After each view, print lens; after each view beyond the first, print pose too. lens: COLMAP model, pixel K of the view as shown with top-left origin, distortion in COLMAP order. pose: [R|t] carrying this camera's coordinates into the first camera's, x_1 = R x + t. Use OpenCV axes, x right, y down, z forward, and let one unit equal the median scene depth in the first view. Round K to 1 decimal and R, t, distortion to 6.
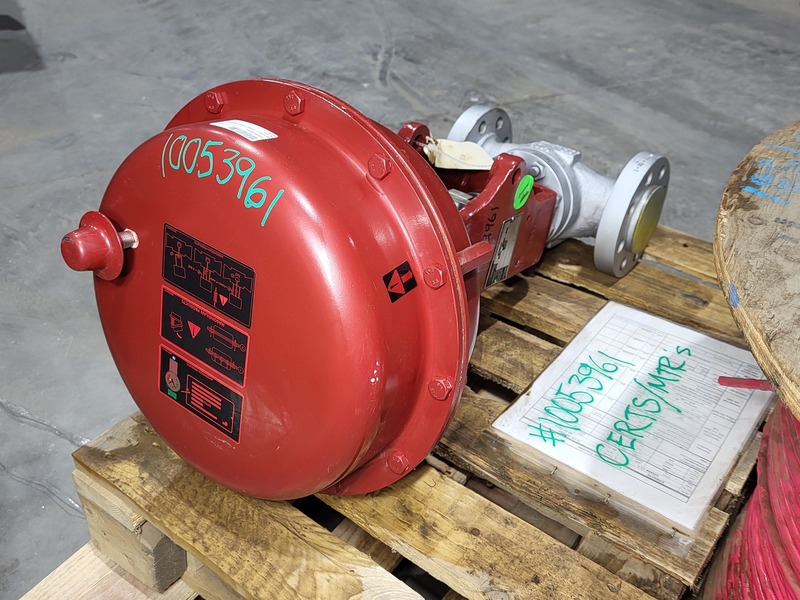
lens RADIAL K [[799.6, 0, 398.0], [0, 799.6, 298.6], [0, 0, 1]] dist [0.010567, 0.000000]
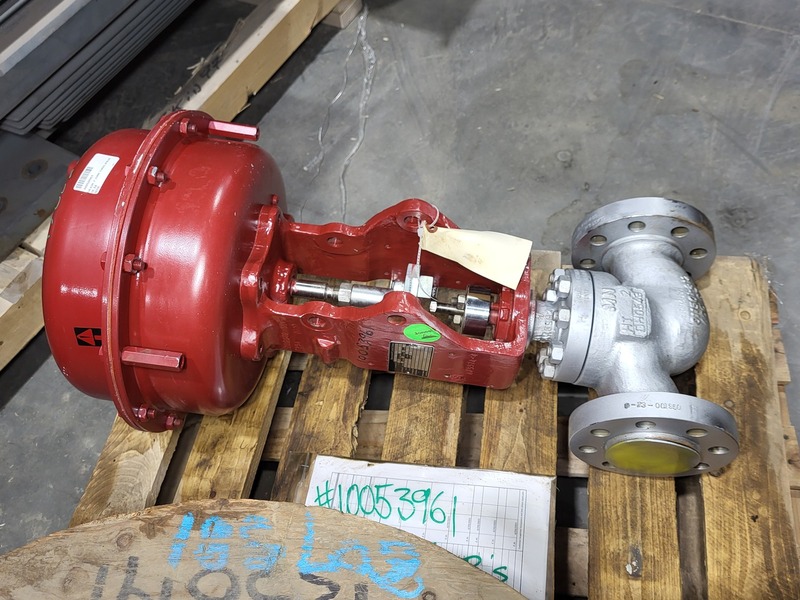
lens RADIAL K [[706.4, 0, 397.9], [0, 706.4, 295.5], [0, 0, 1]] dist [0.020885, -0.009195]
pose [[0.468214, 0.674237, -0.571122, 0.578732], [-0.364630, 0.736178, 0.570164, -0.619663], [0.804873, -0.058711, 0.590536, 0.472288]]
